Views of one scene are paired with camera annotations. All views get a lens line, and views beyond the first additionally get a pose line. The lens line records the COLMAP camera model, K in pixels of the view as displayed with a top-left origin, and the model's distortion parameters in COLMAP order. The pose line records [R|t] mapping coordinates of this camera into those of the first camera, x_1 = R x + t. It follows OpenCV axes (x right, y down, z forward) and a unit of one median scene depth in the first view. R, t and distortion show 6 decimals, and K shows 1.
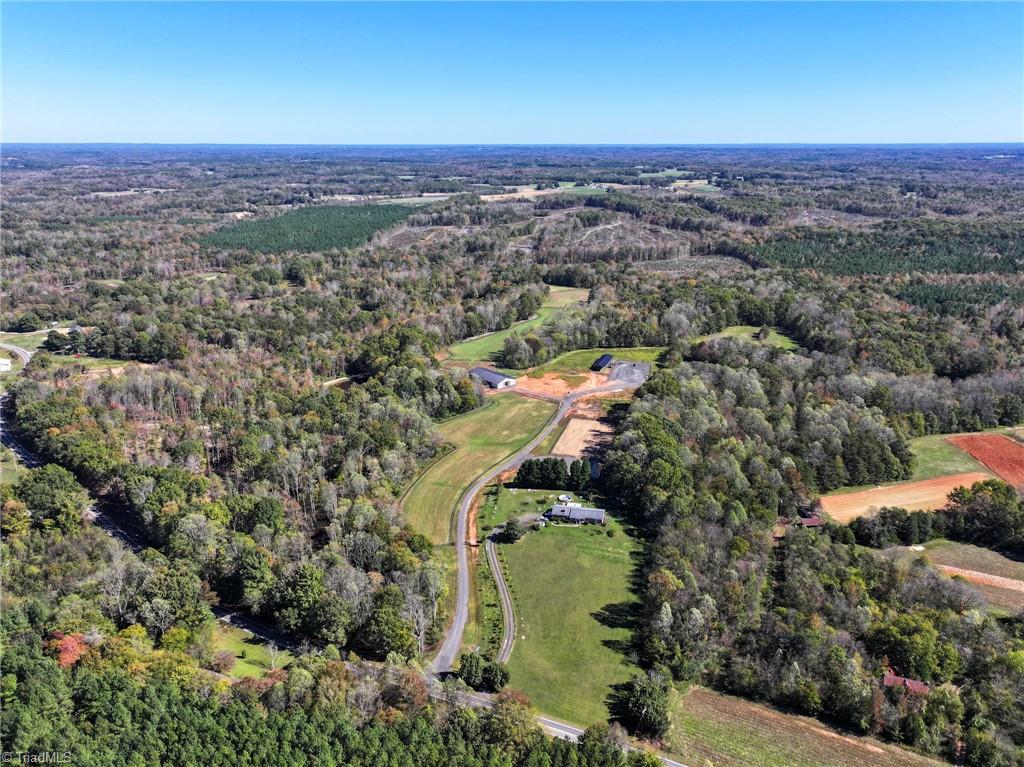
lens RADIAL K [[724.4, 0, 512.0], [0, 724.4, 383.5], [0, 0, 1]] dist [-0.000307, 0.023735]
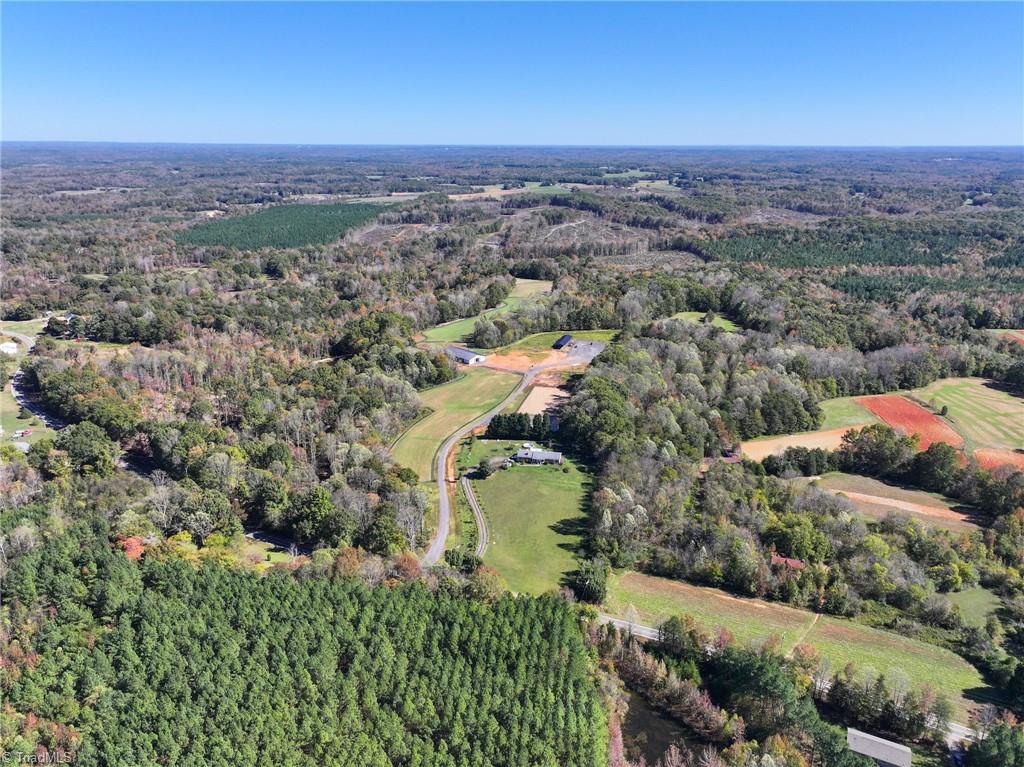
lens RADIAL K [[724.4, 0, 512.0], [0, 724.4, 383.5], [0, 0, 1]] dist [-0.000307, 0.023735]
pose [[0.999023, -0.009581, 0.043137, -0.001703], [0.009608, 0.999954, -0.000428, 0.026306], [-0.043131, 0.000842, 0.999069, -0.083892]]
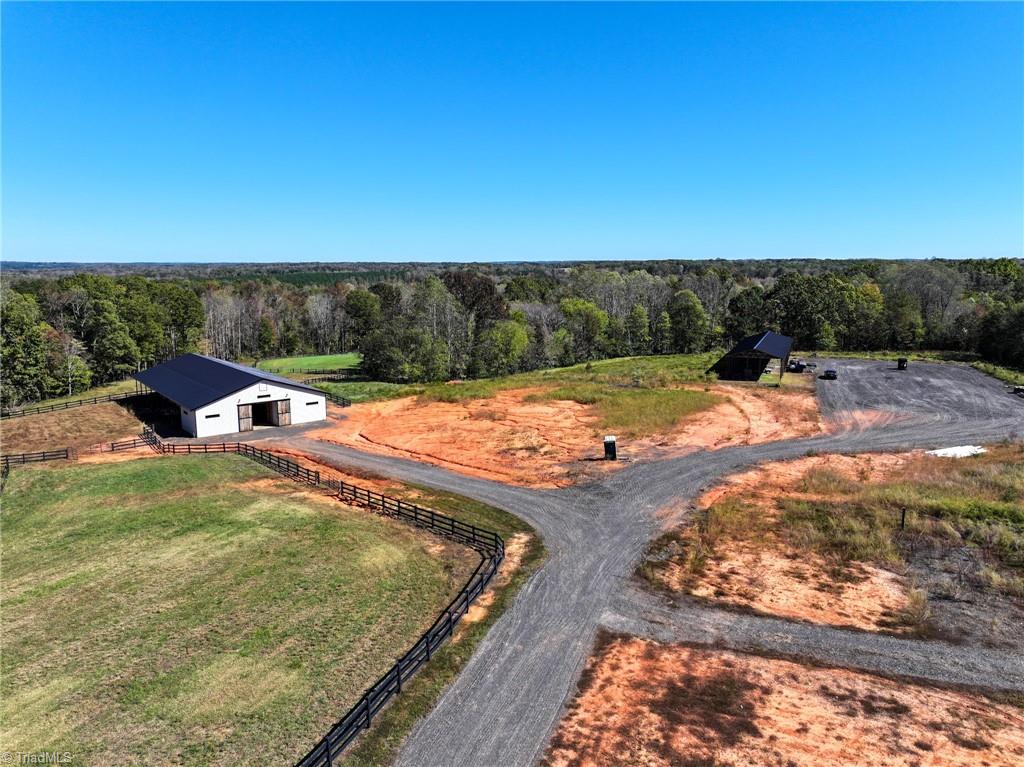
lens RADIAL K [[724.4, 0, 512.0], [0, 724.4, 383.5], [0, 0, 1]] dist [-0.000307, 0.023735]
pose [[0.997991, 0.009235, -0.062687, 0.045794], [-0.019013, 0.987379, -0.157229, 0.013943], [0.060444, 0.158105, 0.985571, 0.578634]]
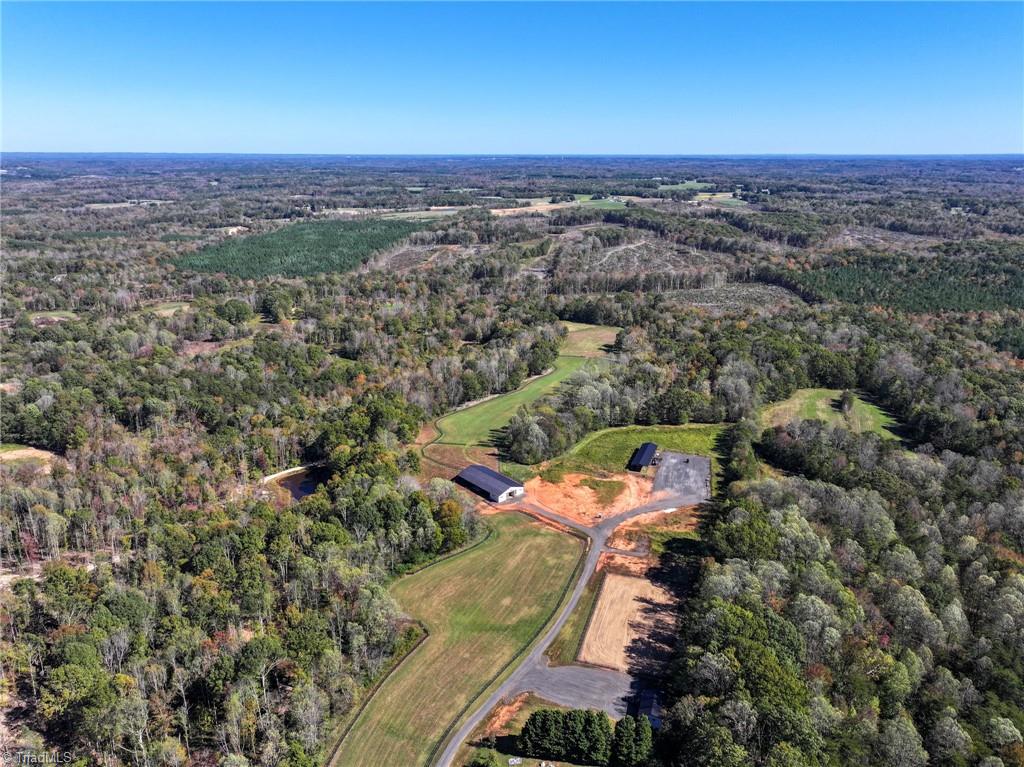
lens RADIAL K [[724.4, 0, 512.0], [0, 724.4, 383.5], [0, 0, 1]] dist [-0.000307, 0.023735]
pose [[0.999825, 0.007670, -0.017083, 0.003318], [-0.007885, 0.999891, -0.012520, -0.070031], [0.016985, 0.012652, 0.999776, 0.201499]]
